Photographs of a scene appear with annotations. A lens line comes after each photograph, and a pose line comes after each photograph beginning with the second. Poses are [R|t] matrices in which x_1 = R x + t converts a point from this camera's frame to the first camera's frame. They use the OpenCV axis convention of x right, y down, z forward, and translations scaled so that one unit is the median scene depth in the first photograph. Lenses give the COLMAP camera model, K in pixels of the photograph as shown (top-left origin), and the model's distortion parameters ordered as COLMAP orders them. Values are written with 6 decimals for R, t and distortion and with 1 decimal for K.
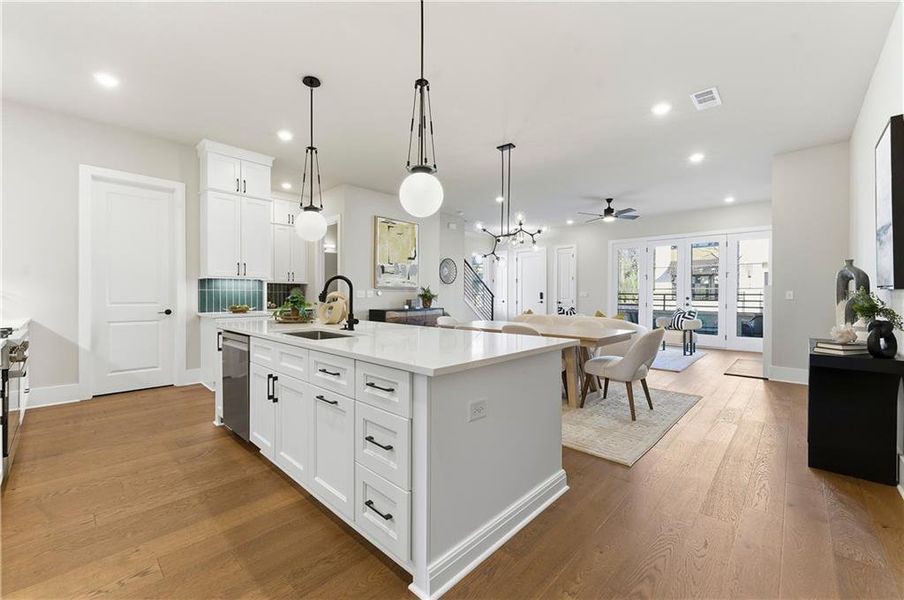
lens RADIAL K [[367.8, 0, 451.6], [0, 367.8, 298.0], [0, 0, 1]] dist [0.002154, 0.000134]
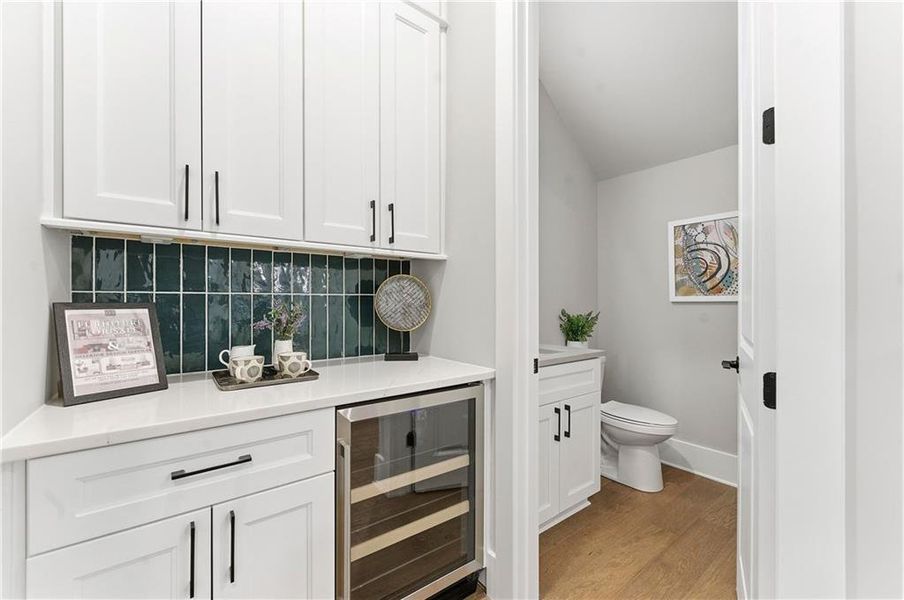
lens RADIAL K [[367.8, 0, 450.7], [0, 367.8, 301.9], [0, 0, 1]] dist [0.002154, 0.000134]
pose [[0.987103, -0.005430, -0.159997, -0.324318], [0.003778, 0.999936, -0.010625, -0.007344], [0.160045, 0.009884, 0.987060, 0.709200]]
